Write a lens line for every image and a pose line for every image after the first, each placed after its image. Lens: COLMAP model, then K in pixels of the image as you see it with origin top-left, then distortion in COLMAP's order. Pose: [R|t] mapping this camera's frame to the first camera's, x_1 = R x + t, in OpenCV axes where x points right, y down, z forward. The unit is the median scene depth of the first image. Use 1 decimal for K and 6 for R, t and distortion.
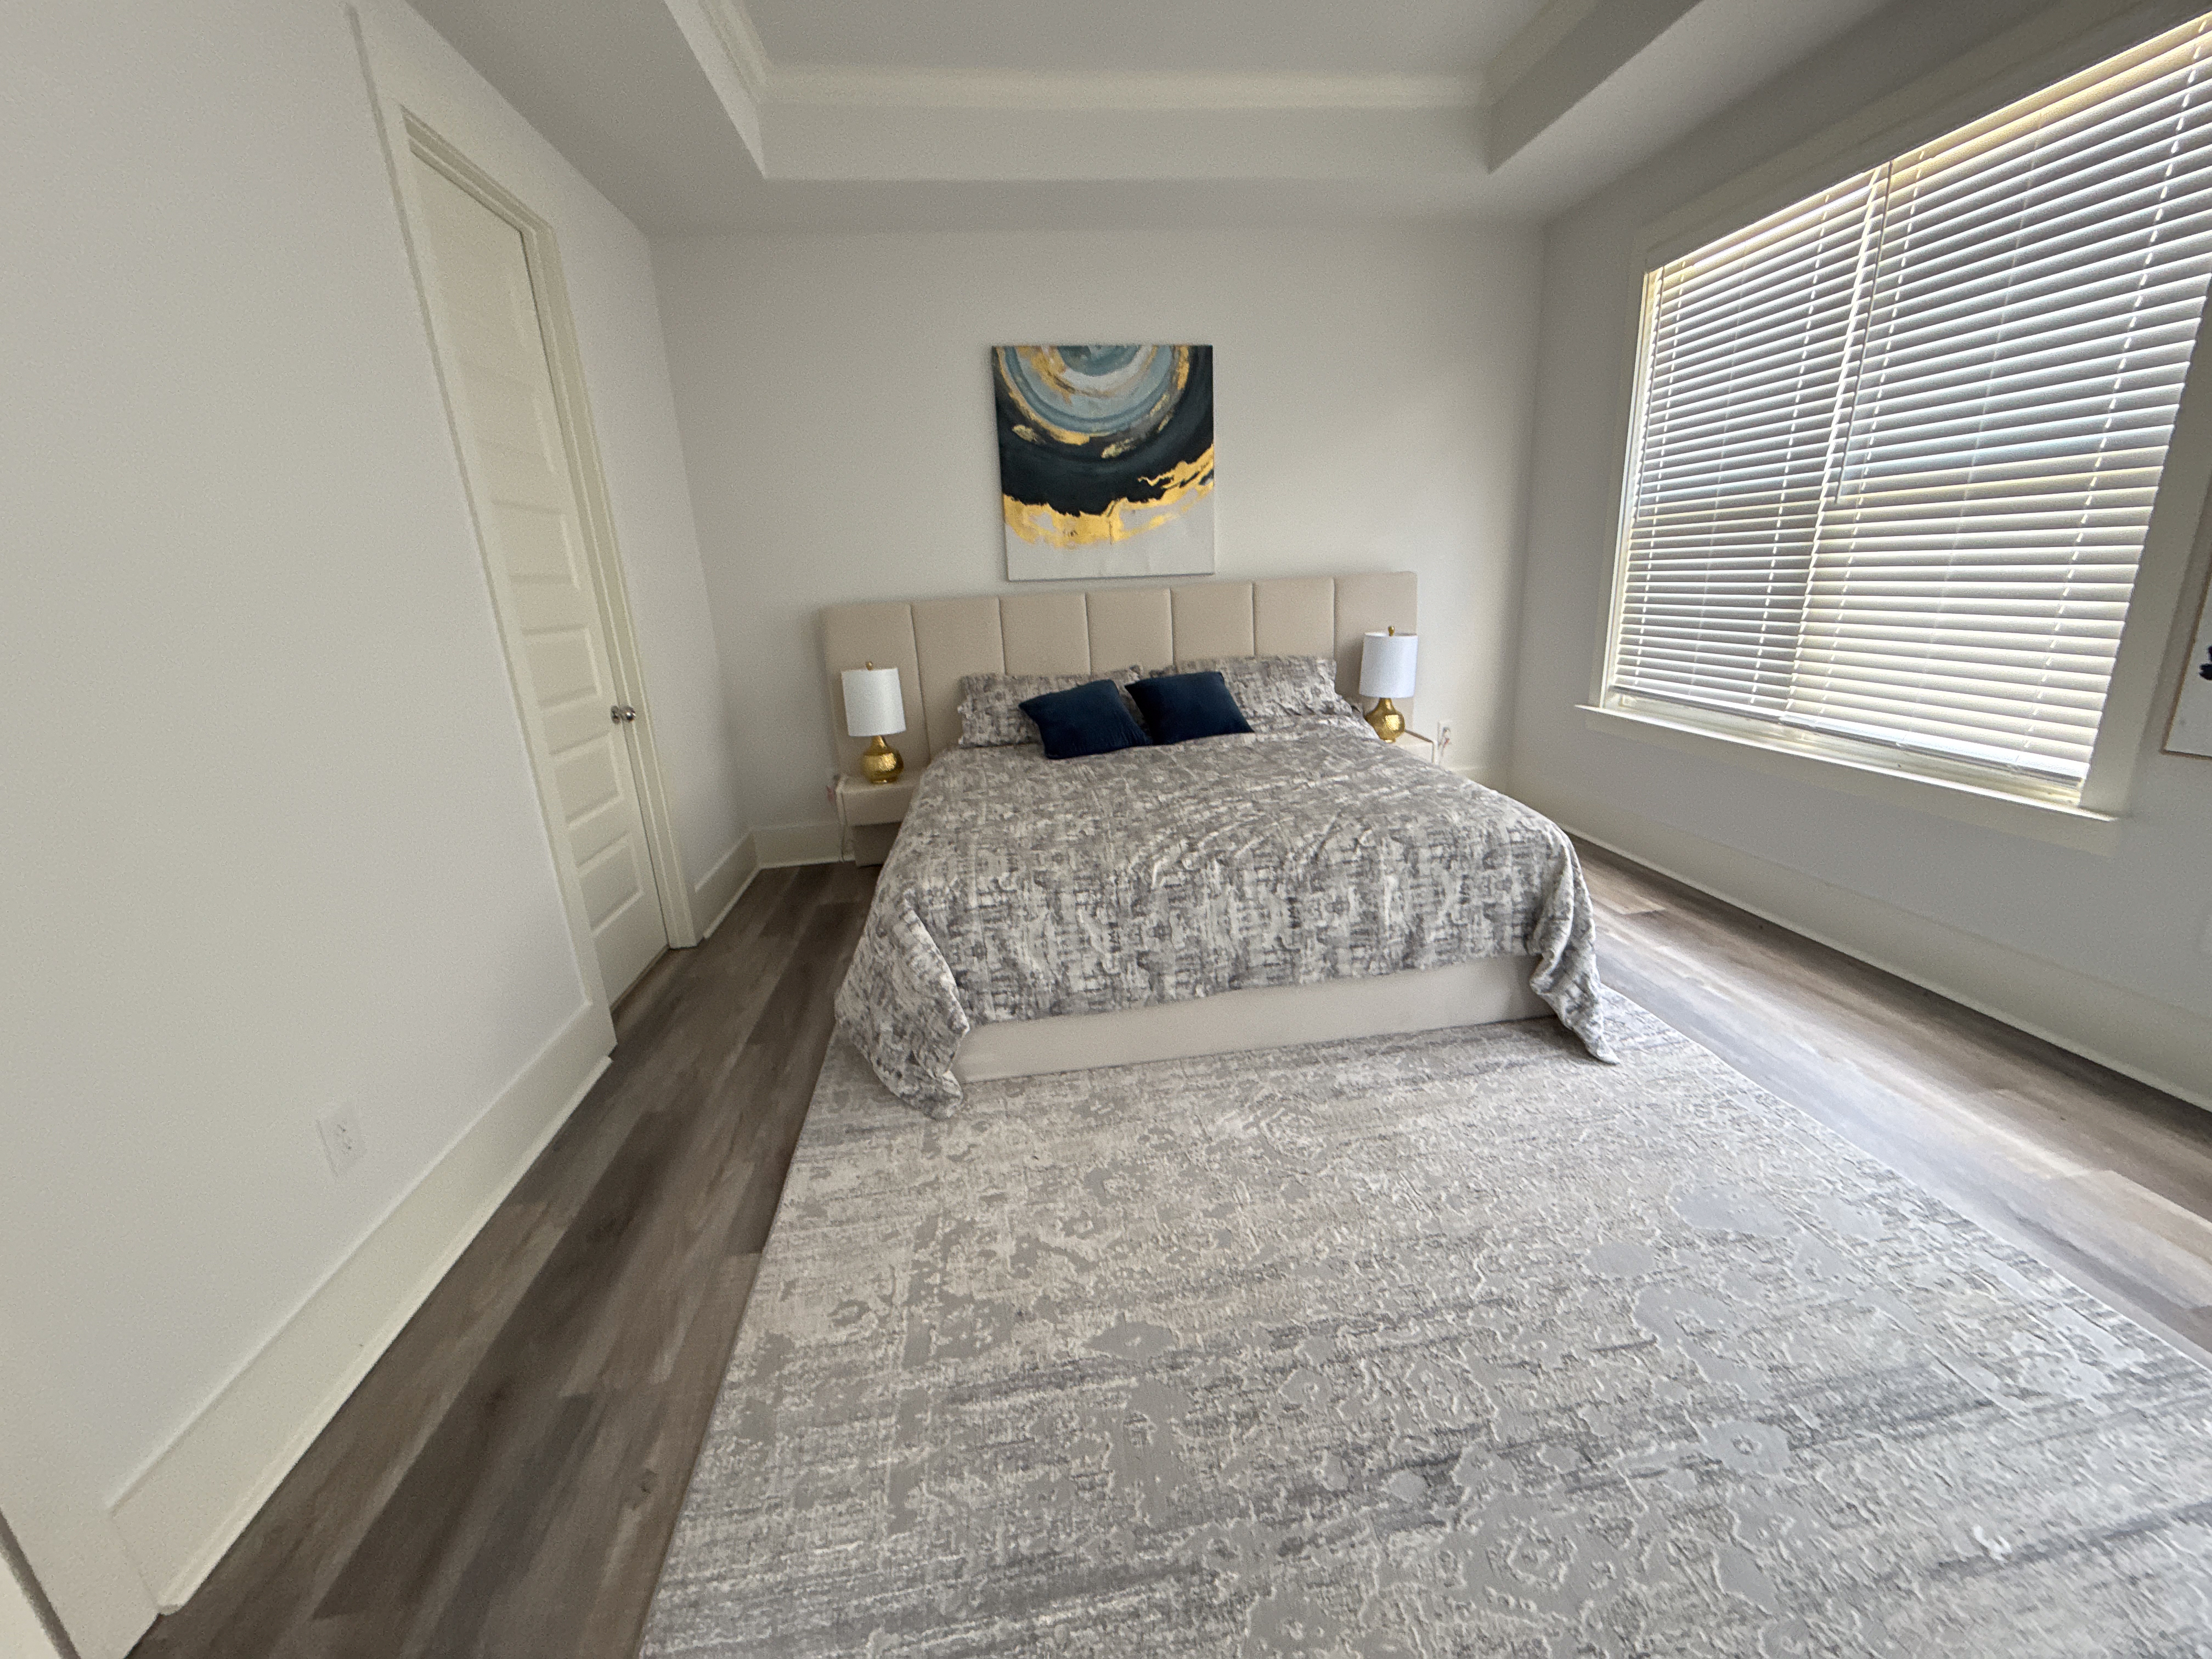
lens RADIAL K [[887.8, 0, 1105.7], [0, 887.8, 826.8], [0, 0, 1]] dist [-0.002267, -0.000053]
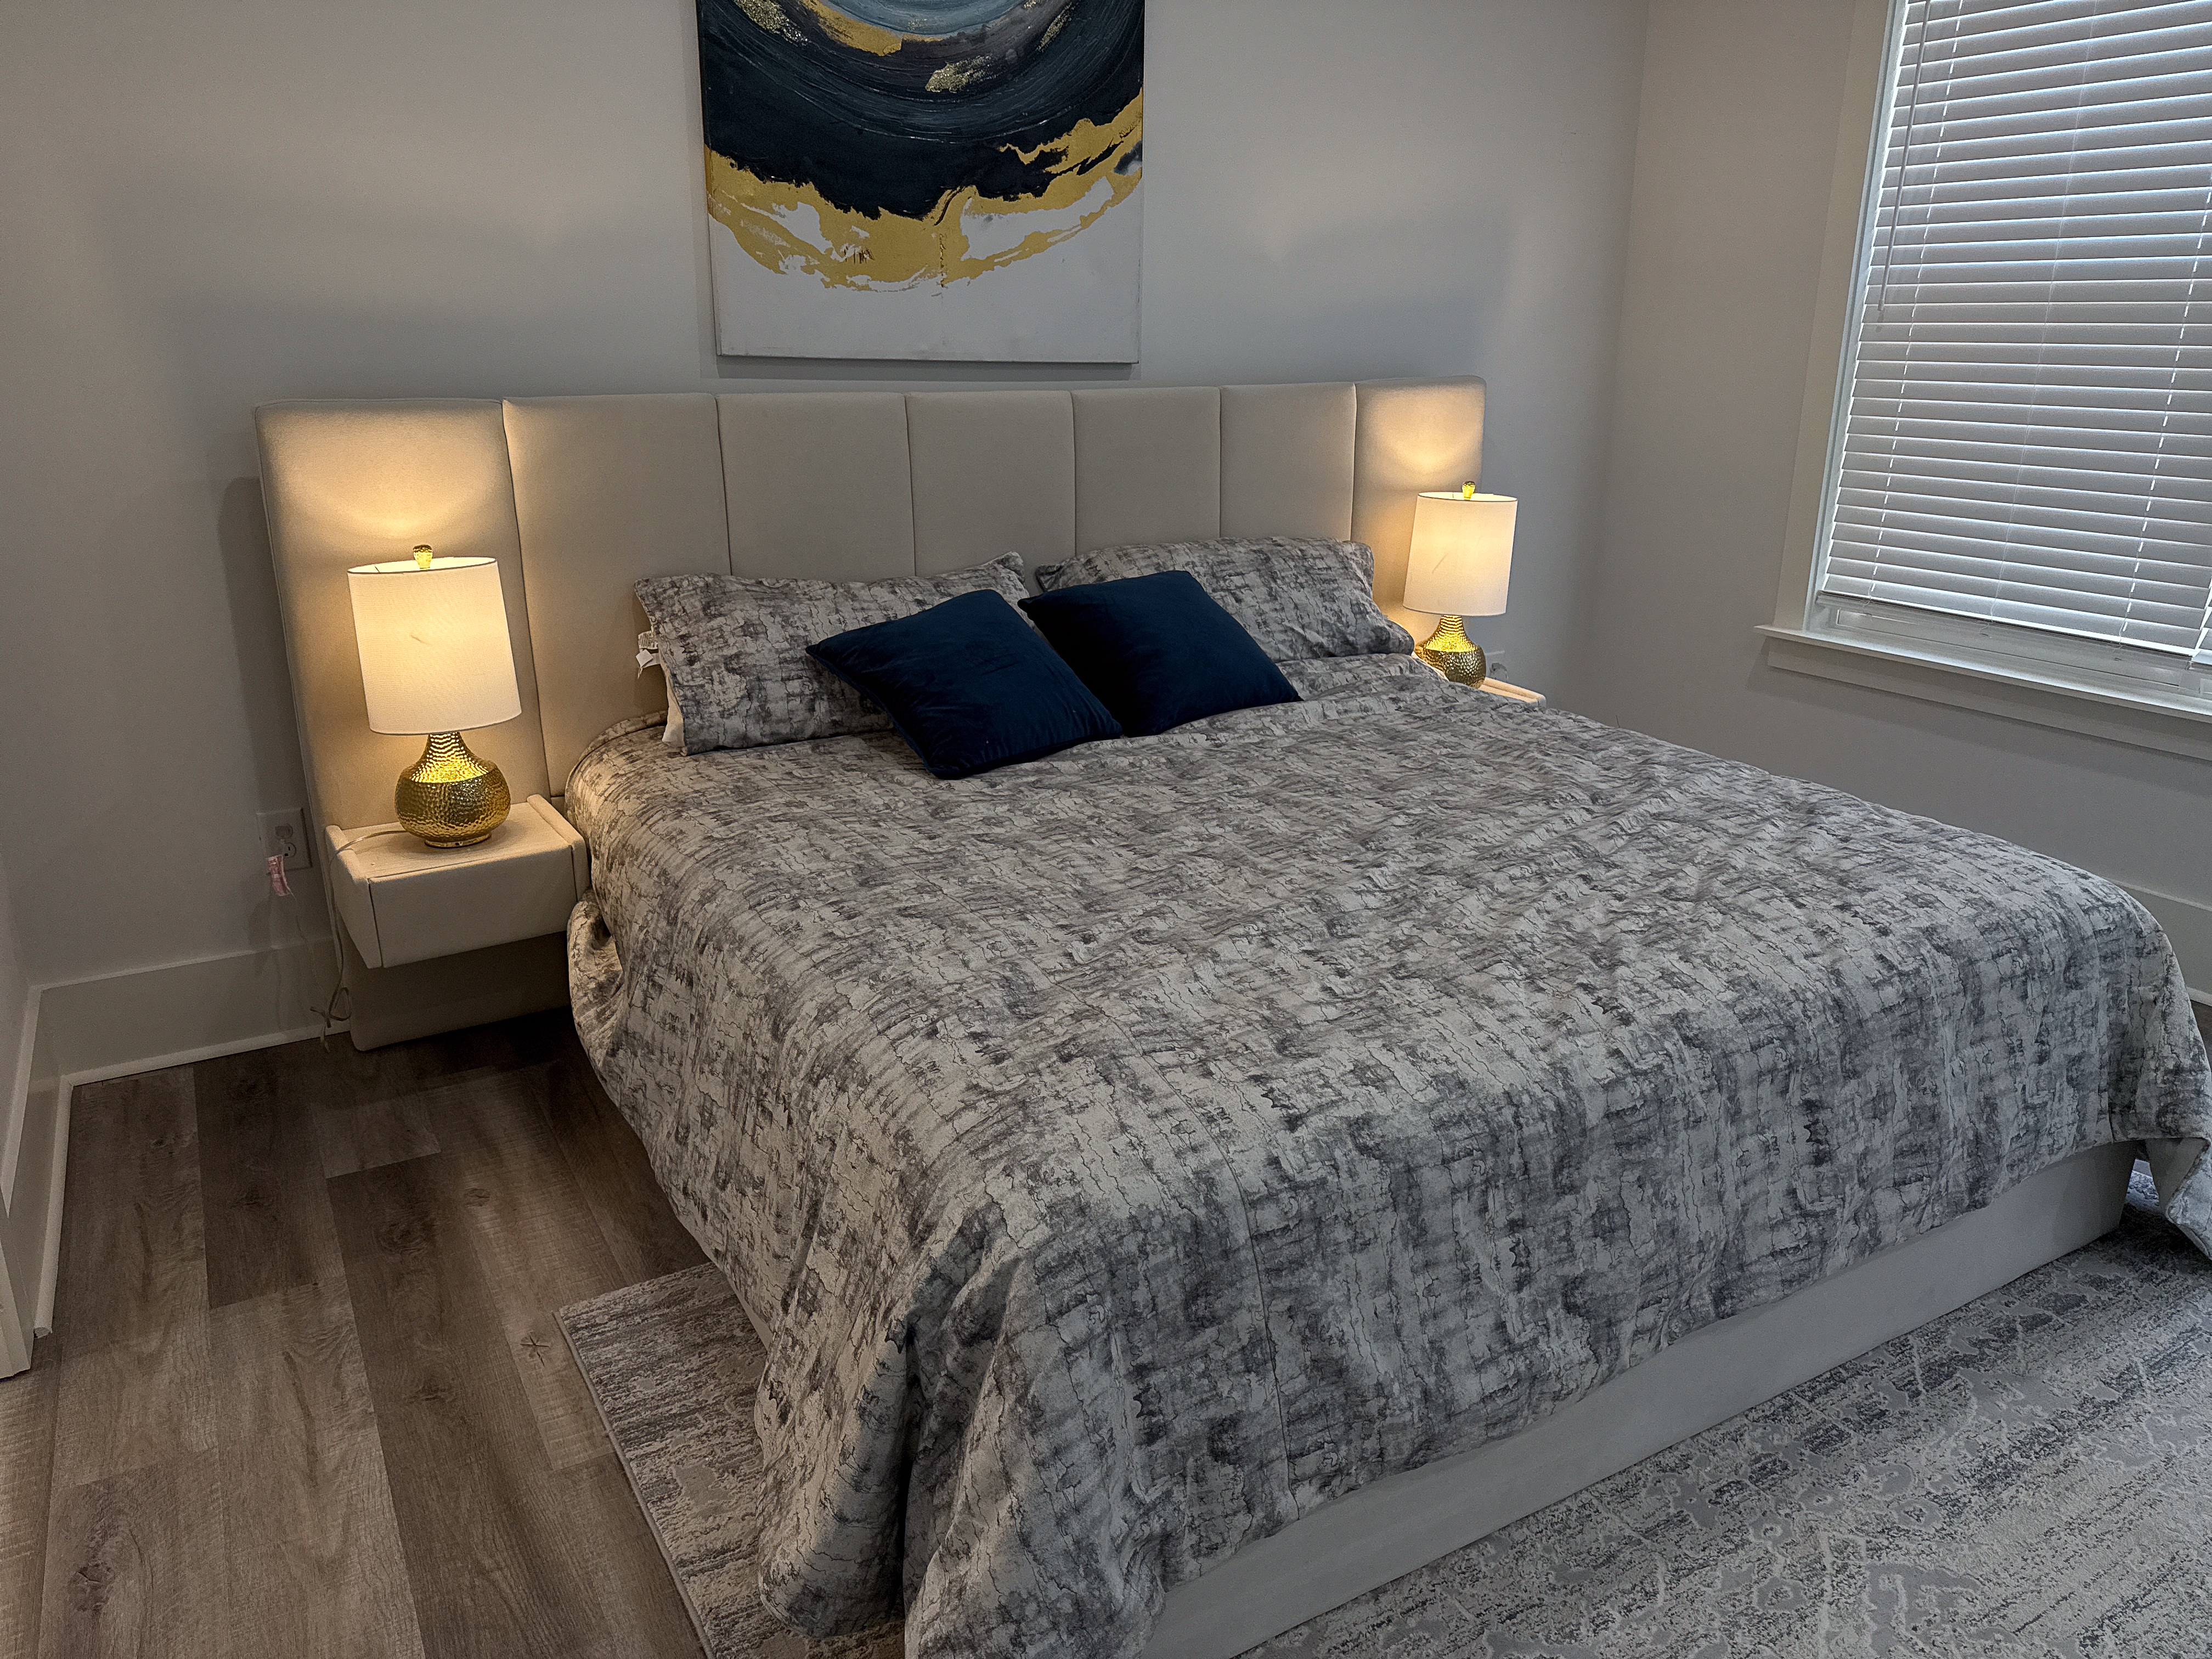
lens RADIAL K [[1575.1, 0, 1104.2], [0, 1575.1, 833.8], [0, 0, 1]] dist [0.017522, -0.022105]
pose [[0.922826, -0.064048, 0.379856, -0.418864], [0.056411, 0.997920, 0.031214, -0.101159], [-0.381065, -0.007377, 0.924519, 0.375256]]
